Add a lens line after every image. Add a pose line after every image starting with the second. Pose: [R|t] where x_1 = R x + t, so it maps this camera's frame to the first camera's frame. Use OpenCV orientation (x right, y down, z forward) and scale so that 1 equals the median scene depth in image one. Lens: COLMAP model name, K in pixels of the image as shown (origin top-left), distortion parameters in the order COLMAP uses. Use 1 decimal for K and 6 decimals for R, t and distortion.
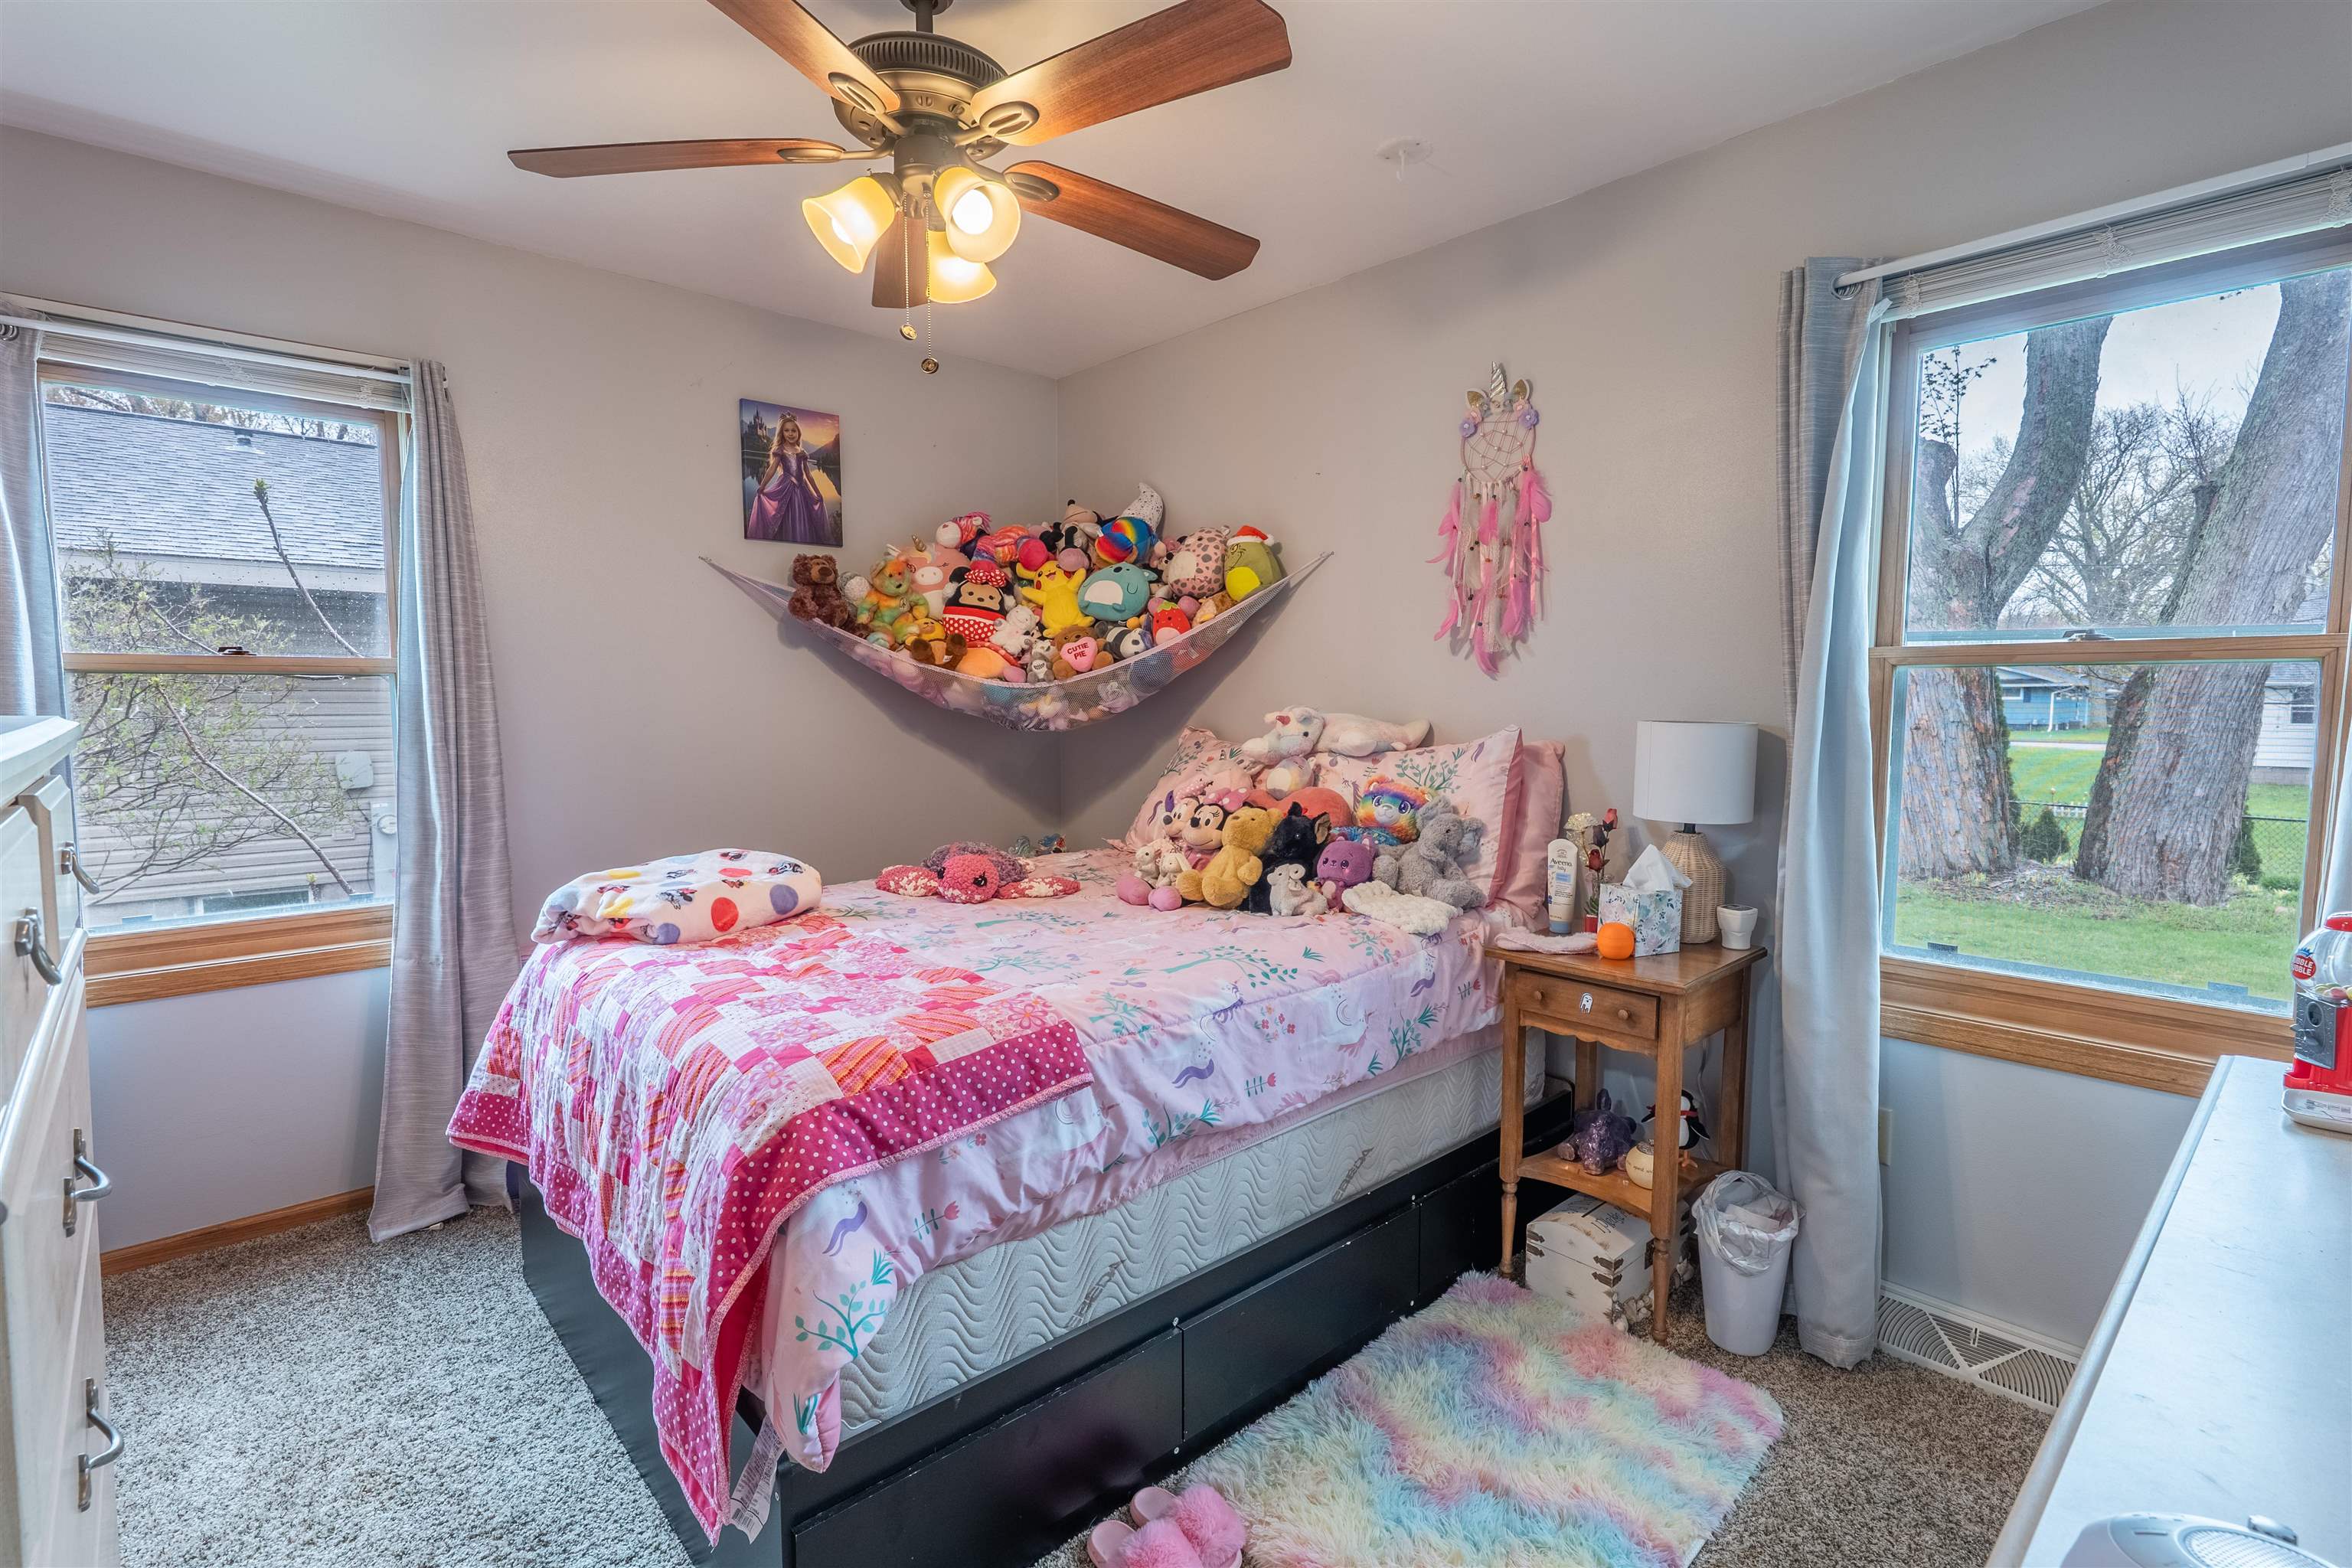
lens RADIAL K [[1091.7, 0, 1180.8], [0, 1091.7, 781.6], [0, 0, 1]] dist [0.002870, 0.000599]
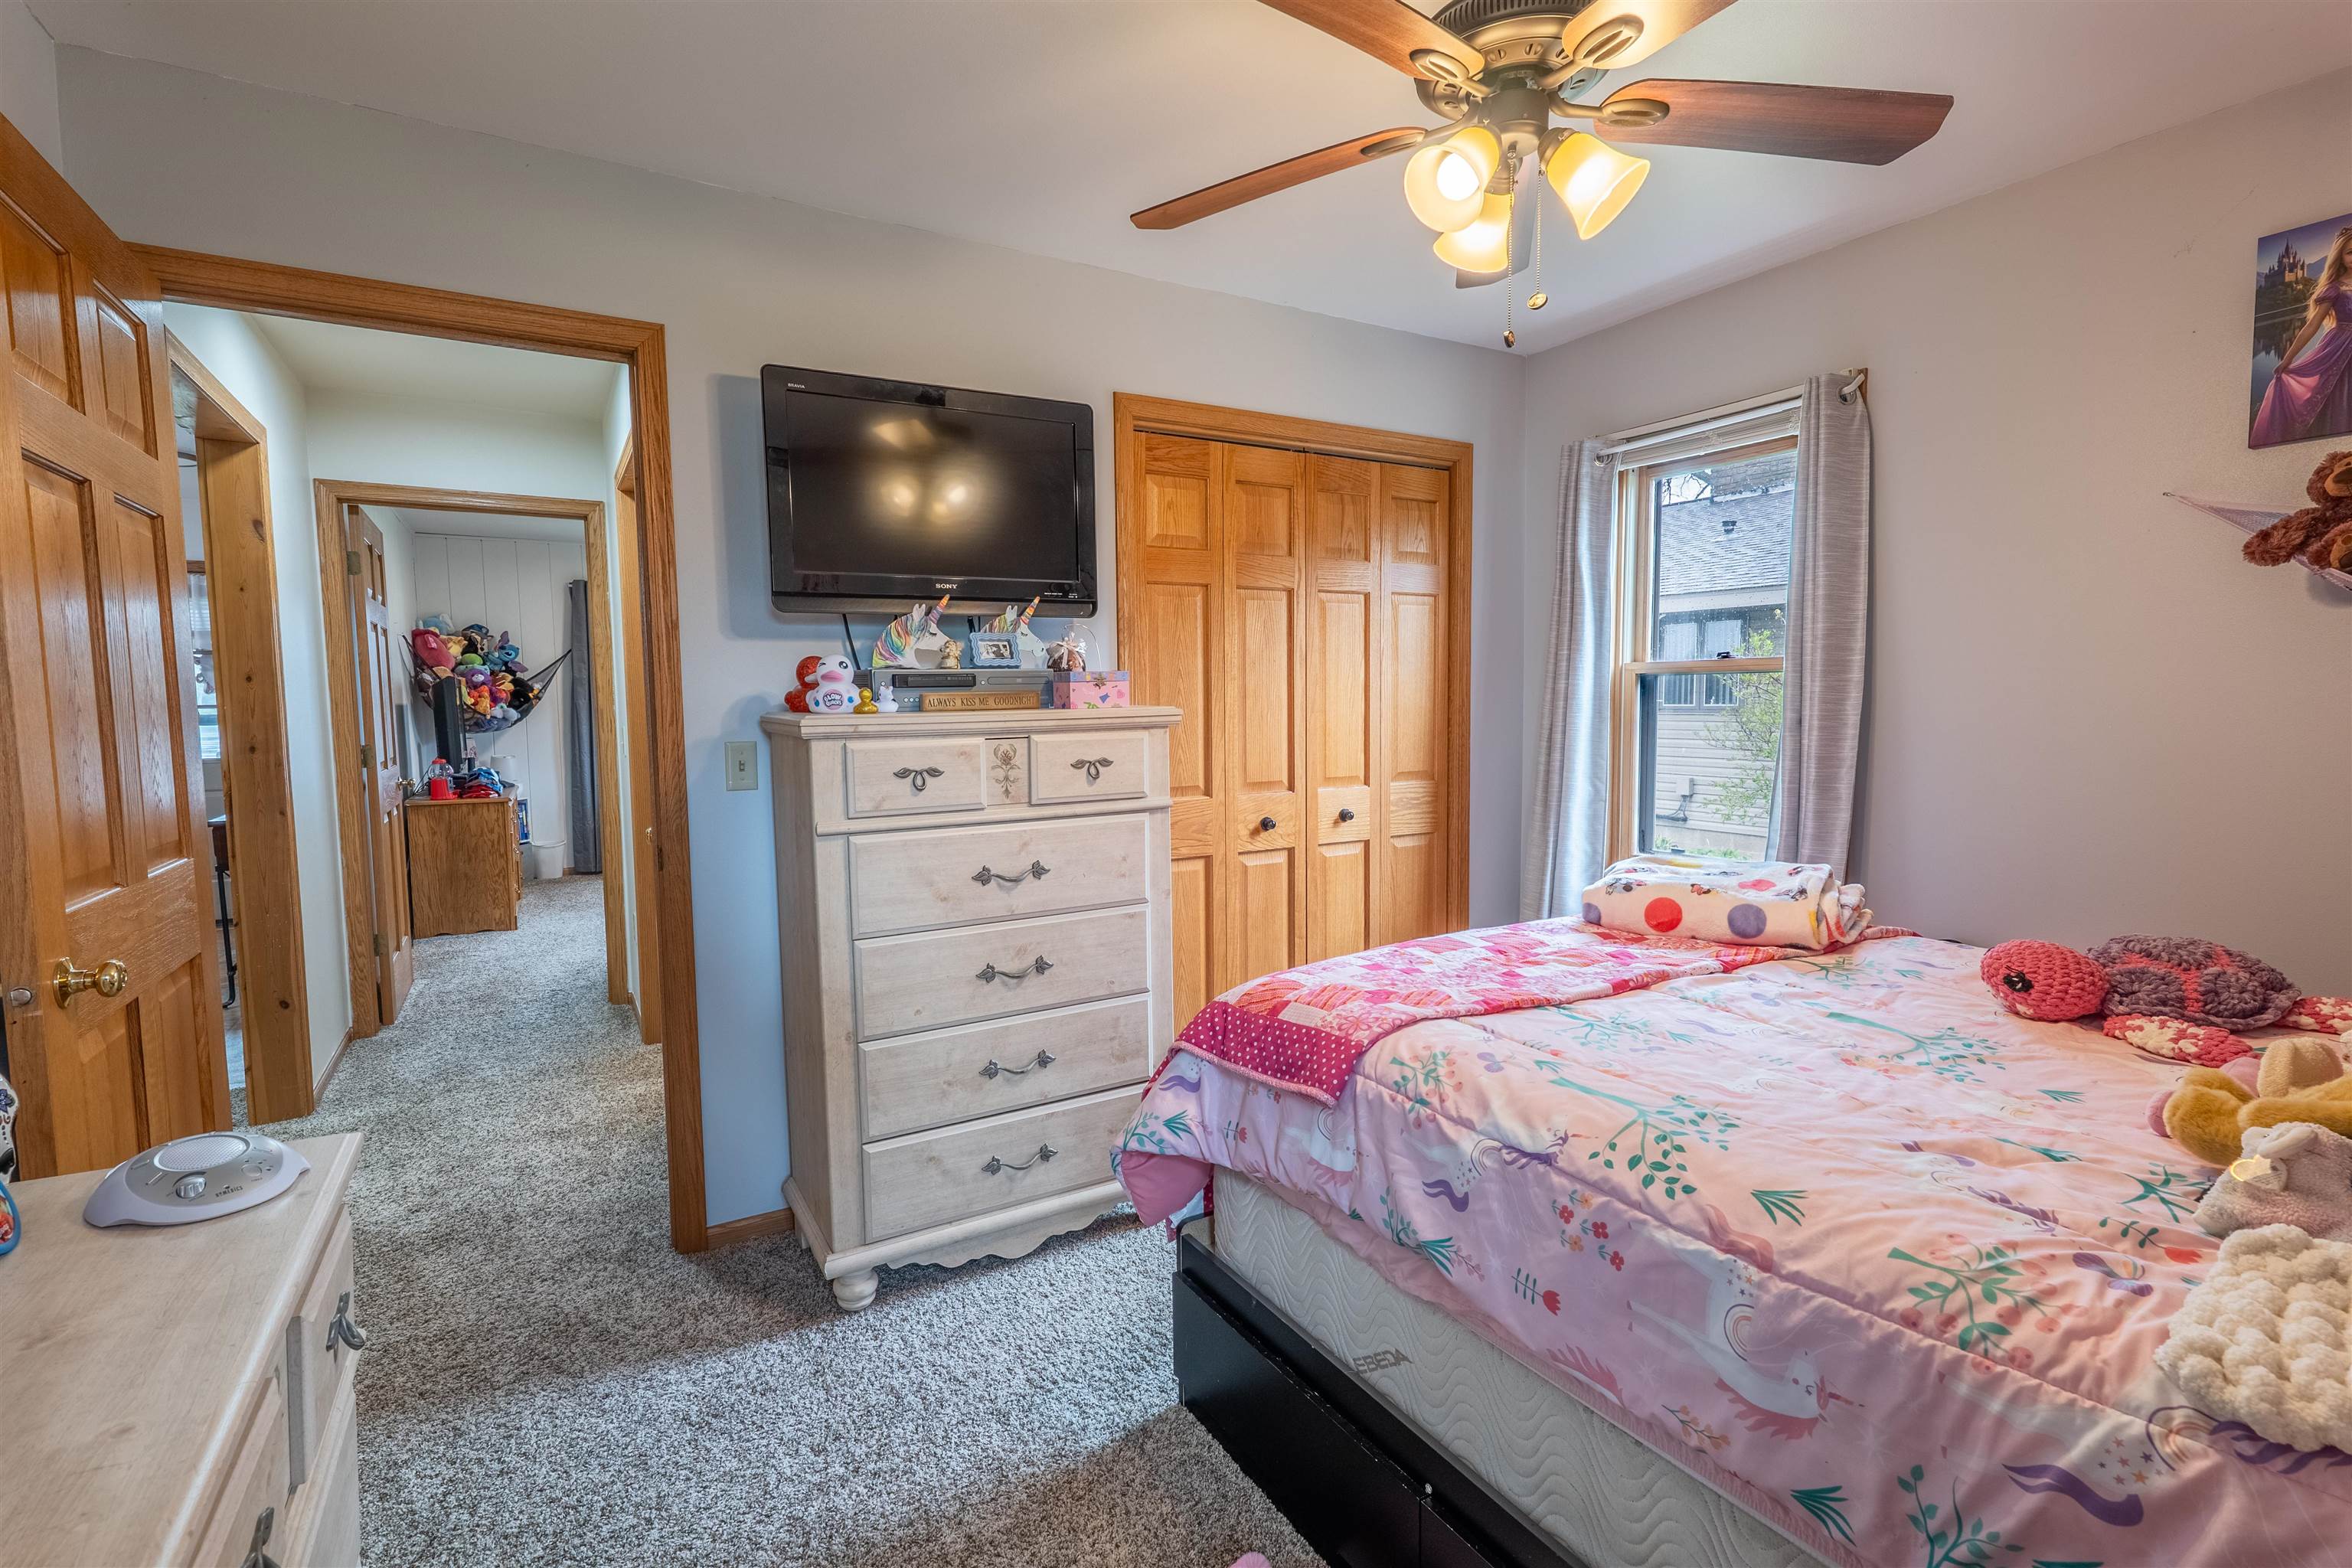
lens RADIAL K [[1091.7, 0, 1180.8], [0, 1091.7, 781.6], [0, 0, 1]] dist [0.002870, 0.000599]
pose [[-0.212624, 0.079429, -0.973900, 0.420131], [-0.061772, 0.993604, 0.094522, -0.042479], [0.975180, 0.080257, -0.206358, 0.520319]]
